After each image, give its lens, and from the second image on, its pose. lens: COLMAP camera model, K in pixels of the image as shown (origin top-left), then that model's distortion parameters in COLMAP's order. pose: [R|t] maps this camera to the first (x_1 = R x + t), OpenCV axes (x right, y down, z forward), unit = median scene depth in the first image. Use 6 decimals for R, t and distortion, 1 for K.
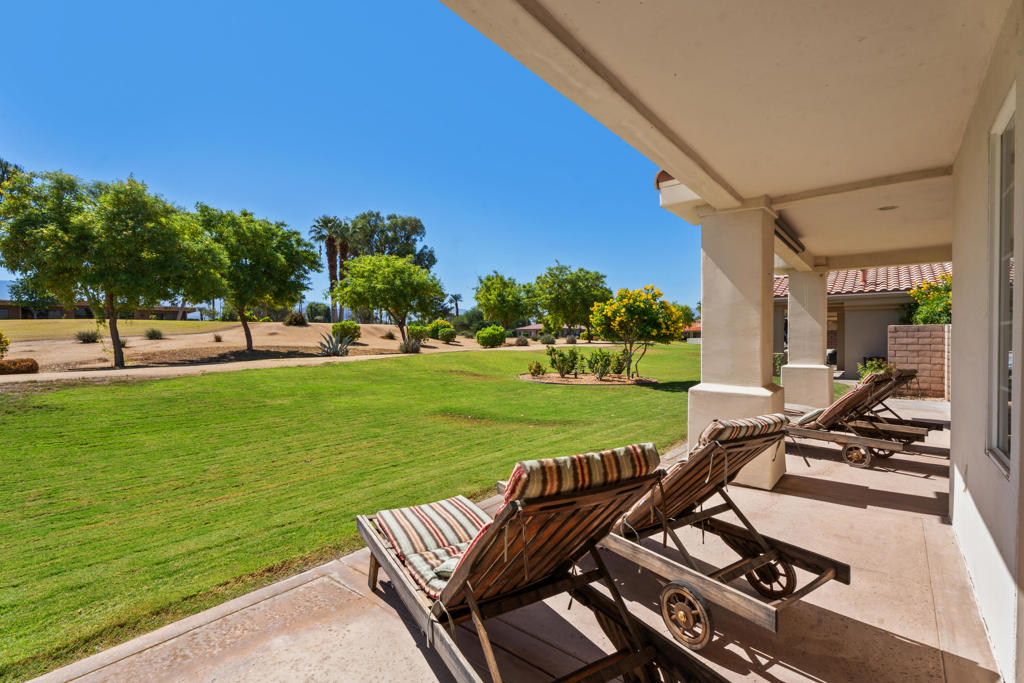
lens RADIAL K [[460.3, 0, 515.9], [0, 460.3, 344.7], [0, 0, 1]] dist [-0.000478, 0.003558]
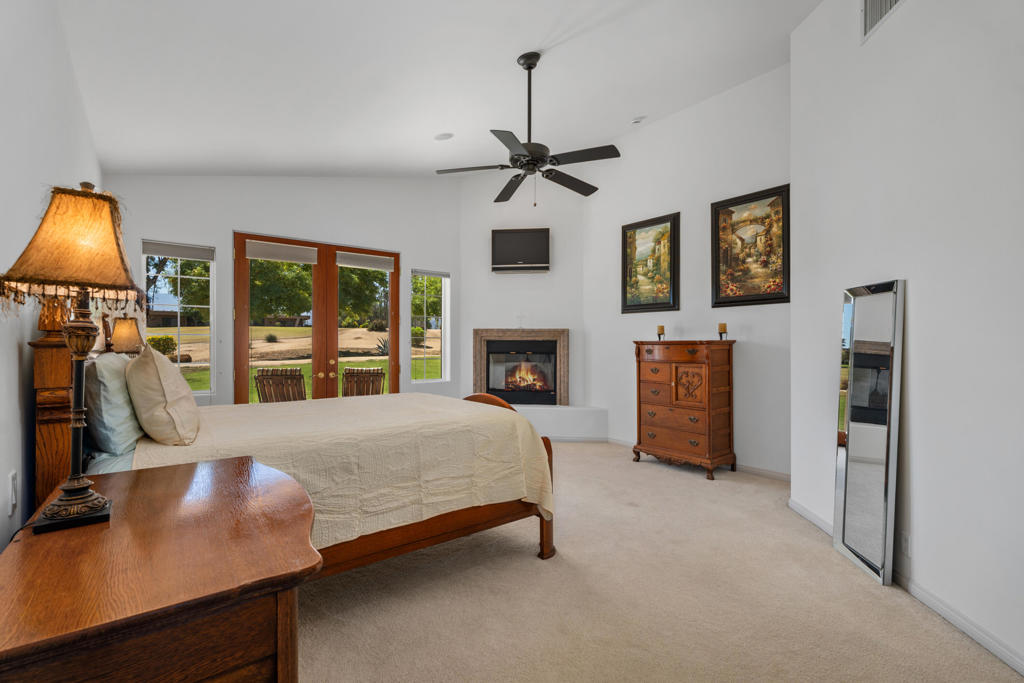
lens RADIAL K [[460.3, 0, 507.1], [0, 460.3, 346.8], [0, 0, 1]] dist [-0.000478, 0.003558]
pose [[0.976601, 0.002236, -0.215050, 0.170491], [-0.002836, 0.999993, -0.002479, 0.002238], [0.215043, 0.003031, 0.976600, -0.147247]]
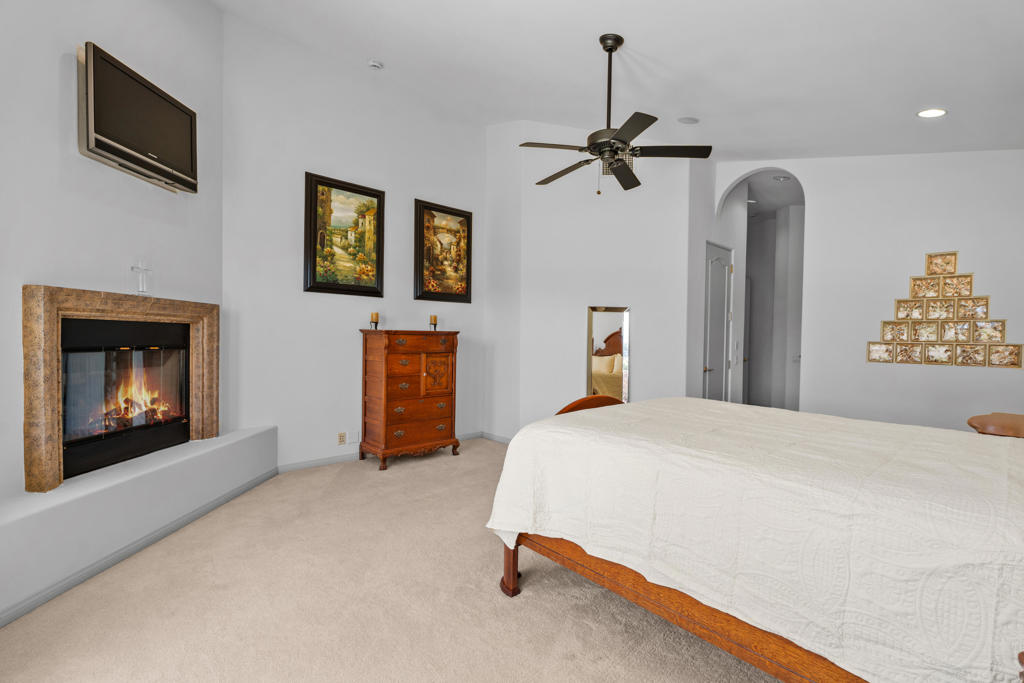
lens RADIAL K [[460.3, 0, 513.3], [0, 460.3, 342.3], [0, 0, 1]] dist [-0.000478, 0.003558]
pose [[0.135690, -0.004718, 0.990740, -0.578780], [-0.003818, 0.999979, 0.005285, 0.004171], [-0.990744, -0.004500, 0.135669, 0.533392]]
